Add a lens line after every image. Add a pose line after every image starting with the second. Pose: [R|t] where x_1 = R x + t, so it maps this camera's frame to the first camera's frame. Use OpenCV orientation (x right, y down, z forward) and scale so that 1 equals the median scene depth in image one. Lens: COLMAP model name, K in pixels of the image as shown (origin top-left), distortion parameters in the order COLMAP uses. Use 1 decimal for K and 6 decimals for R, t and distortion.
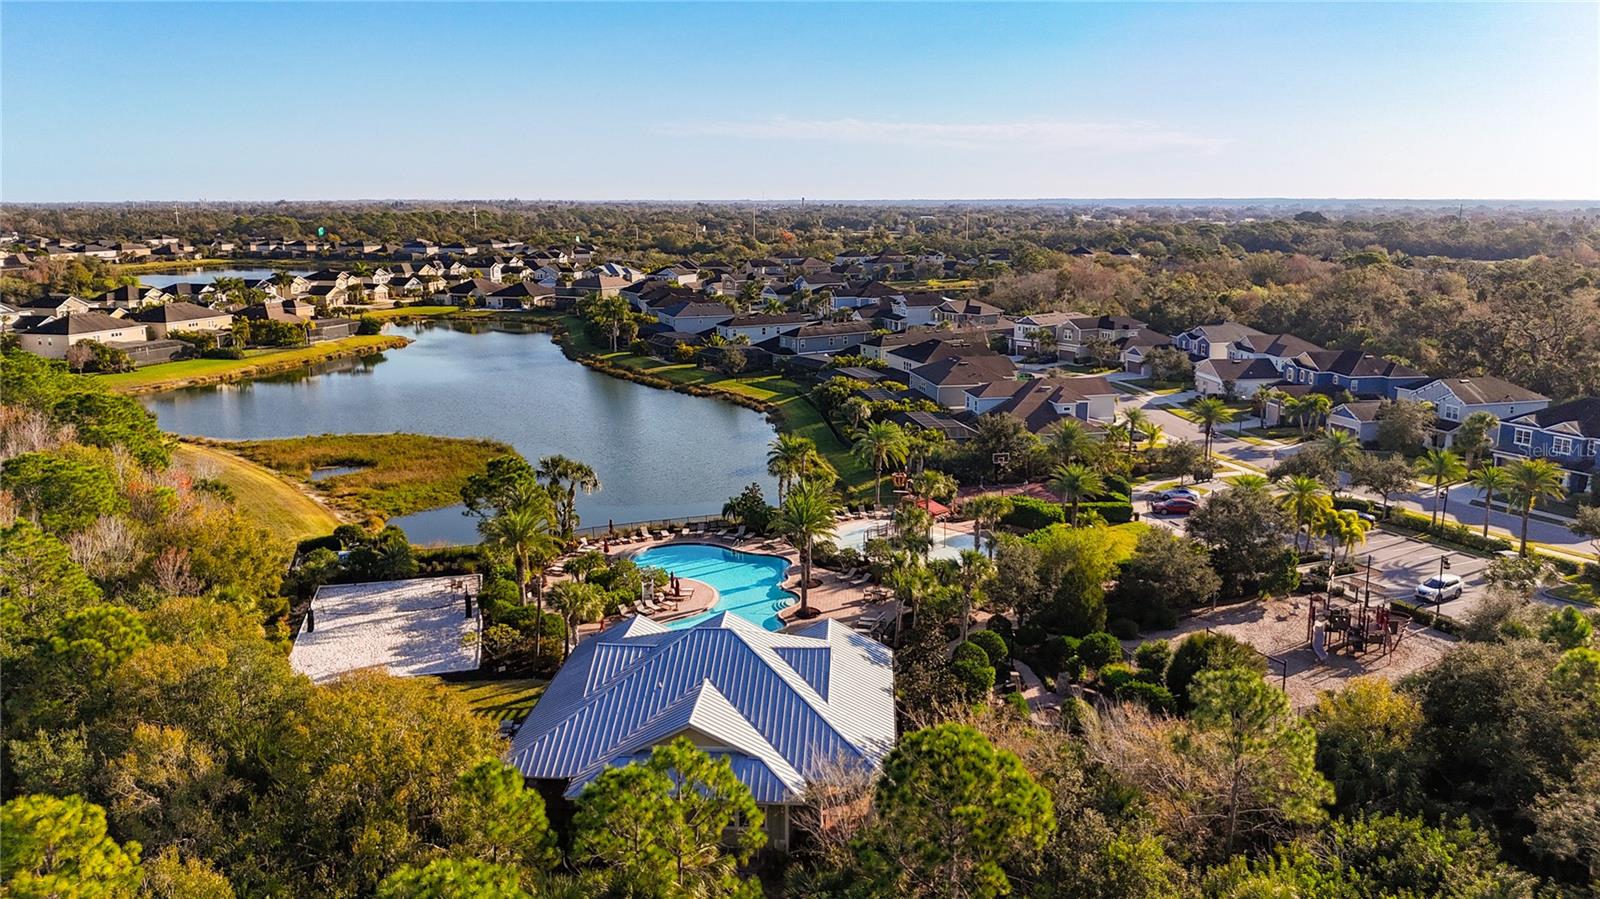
lens RADIAL K [[1227.0, 0, 800.0], [0, 1227.0, 449.5], [0, 0, 1]] dist [0.088397, -0.223370]
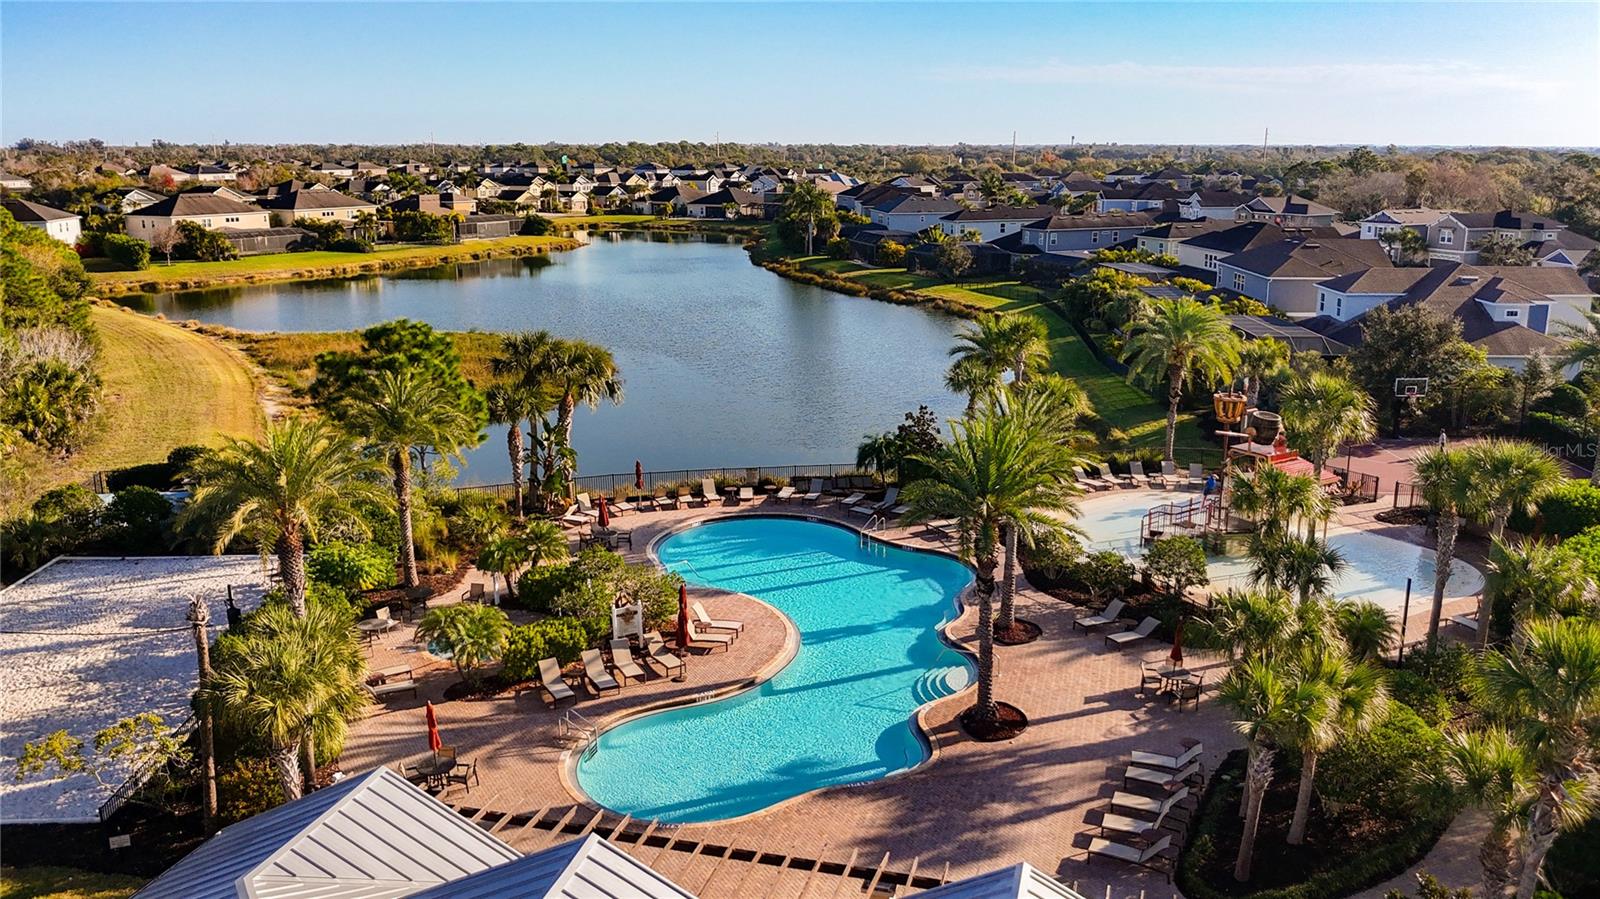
lens RADIAL K [[1227.0, 0, 800.0], [0, 1227.0, 449.5], [0, 0, 1]] dist [0.088397, -0.223370]
pose [[0.978083, 0.050257, -0.202059, 0.009513], [-0.042859, 0.998247, 0.040826, 0.014829], [0.203757, -0.031272, 0.978522, 0.270566]]
